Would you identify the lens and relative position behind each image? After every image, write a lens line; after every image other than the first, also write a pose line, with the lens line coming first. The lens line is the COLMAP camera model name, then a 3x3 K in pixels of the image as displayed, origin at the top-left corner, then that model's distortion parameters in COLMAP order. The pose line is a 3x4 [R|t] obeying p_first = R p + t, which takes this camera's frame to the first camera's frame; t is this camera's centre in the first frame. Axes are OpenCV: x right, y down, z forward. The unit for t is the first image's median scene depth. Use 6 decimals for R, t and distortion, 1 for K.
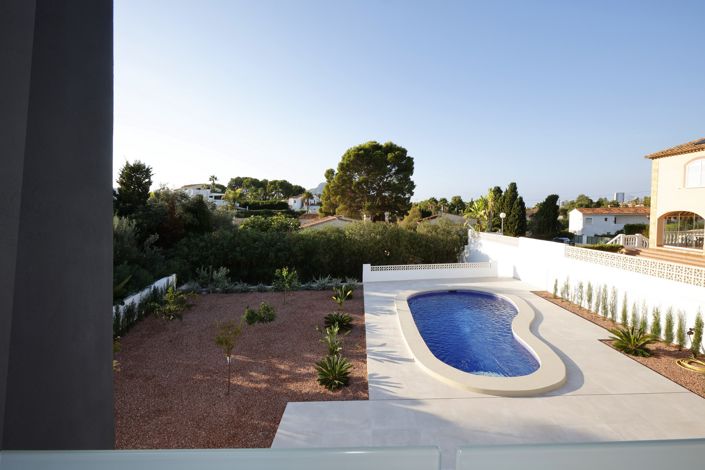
lens RADIAL K [[313.7, 0, 354.7], [0, 313.7, 209.7], [0, 0, 1]] dist [-0.000469, 0.000065]
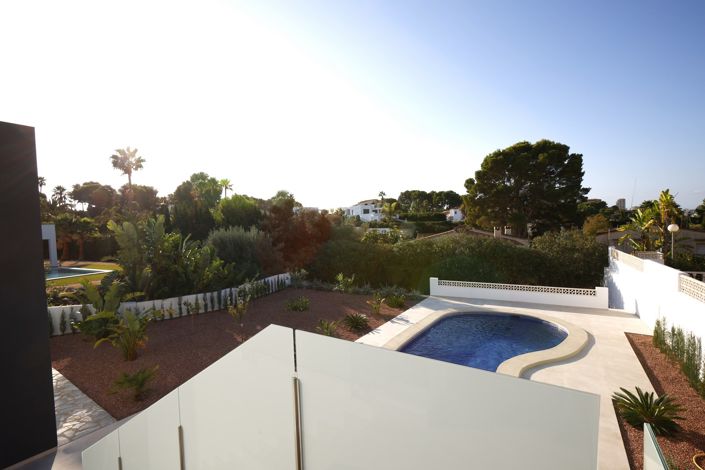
lens RADIAL K [[313.0, 0, 352.5], [0, 313.0, 235.0], [0, 0, 1]] dist [-0.000806, 0.000335]
pose [[0.825146, 0.012405, -0.564783, 0.169324], [0.015202, 0.998909, 0.044151, -0.006223], [0.564715, -0.045016, 0.824057, 0.009199]]
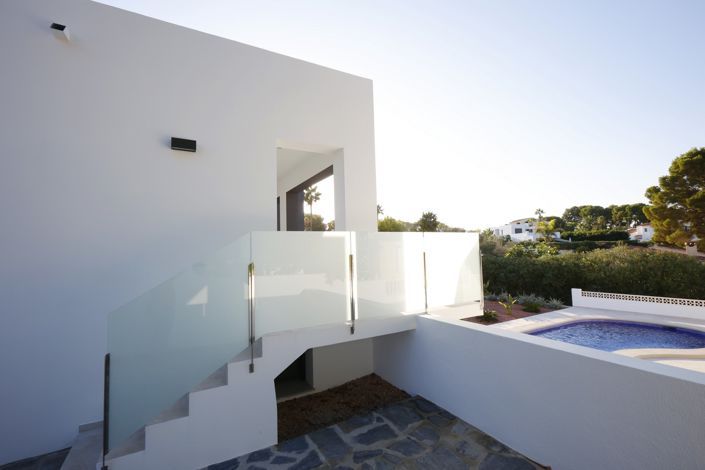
lens RADIAL K [[318.4, 0, 350.3], [0, 318.4, 242.6], [0, 0, 1]] dist [0.001956, 0.000723]
pose [[0.486981, -0.021325, -0.873152, 0.254012], [0.015488, 0.999756, -0.015779, 0.012459], [0.873275, -0.005840, 0.487192, -0.062812]]
